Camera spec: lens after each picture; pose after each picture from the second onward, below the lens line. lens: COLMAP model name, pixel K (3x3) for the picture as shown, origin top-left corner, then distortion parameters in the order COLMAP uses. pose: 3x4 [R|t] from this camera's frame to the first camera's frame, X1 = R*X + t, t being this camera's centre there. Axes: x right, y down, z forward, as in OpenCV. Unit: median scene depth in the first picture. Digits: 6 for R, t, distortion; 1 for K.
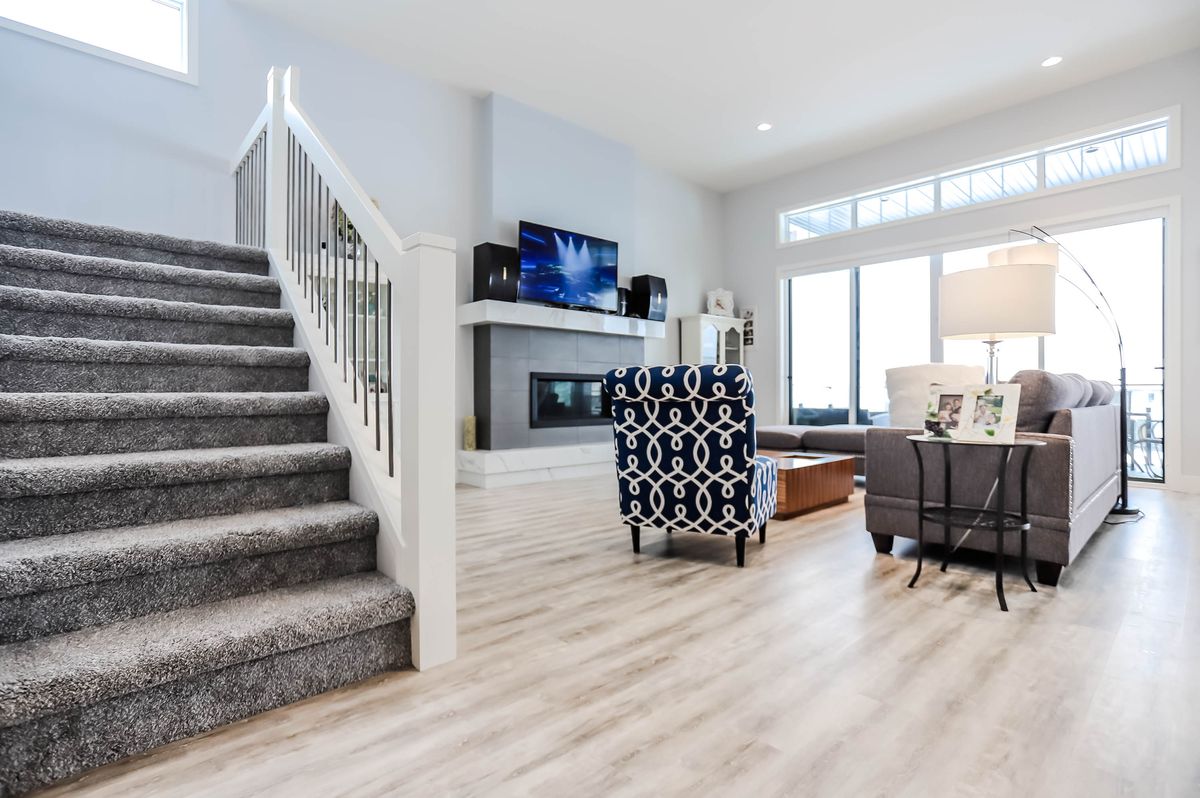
lens RADIAL K [[581.2, 0, 600.0], [0, 581.2, 399.0], [0, 0, 1]] dist [-0.026269, 0.001184]
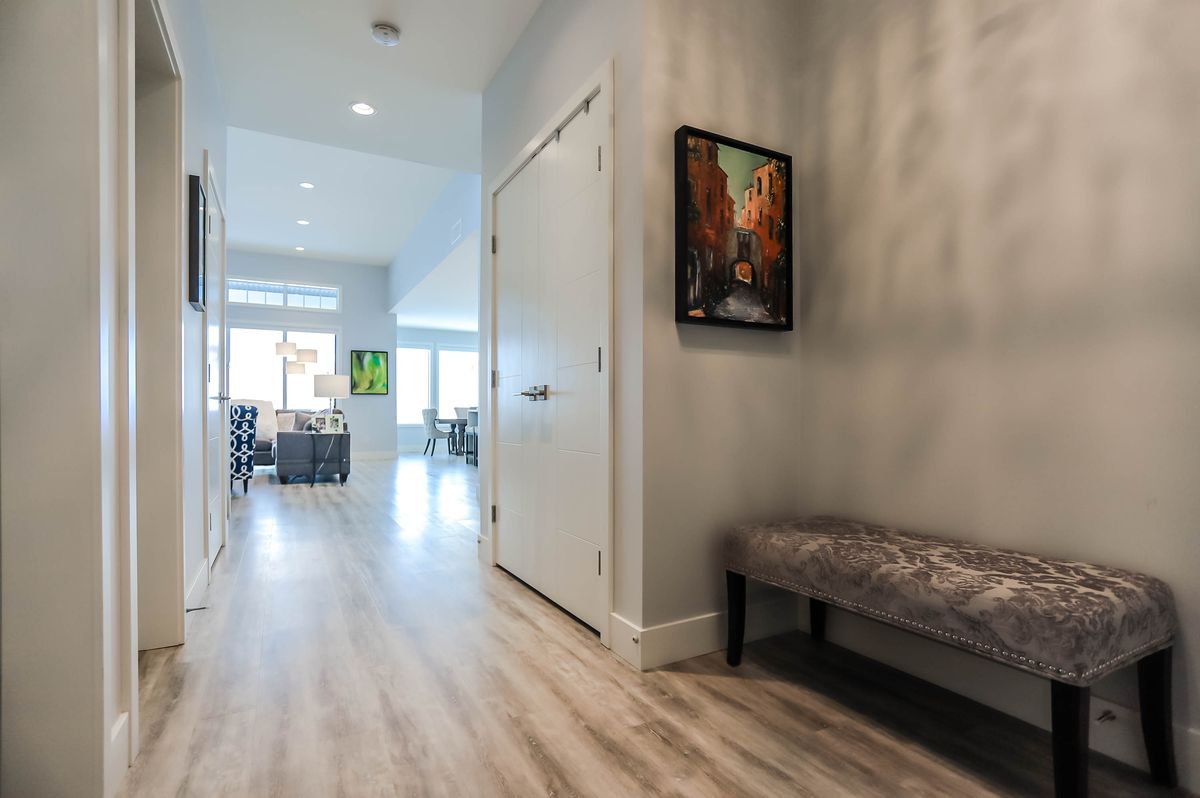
lens RADIAL K [[581.2, 0, 600.0], [0, 581.2, 399.0], [0, 0, 1]] dist [-0.026269, 0.001184]
pose [[0.224019, 0.027327, 0.974202, -1.719421], [-0.004432, 0.999625, -0.027021, -0.026730], [-0.974575, 0.001736, 0.224056, -0.903758]]
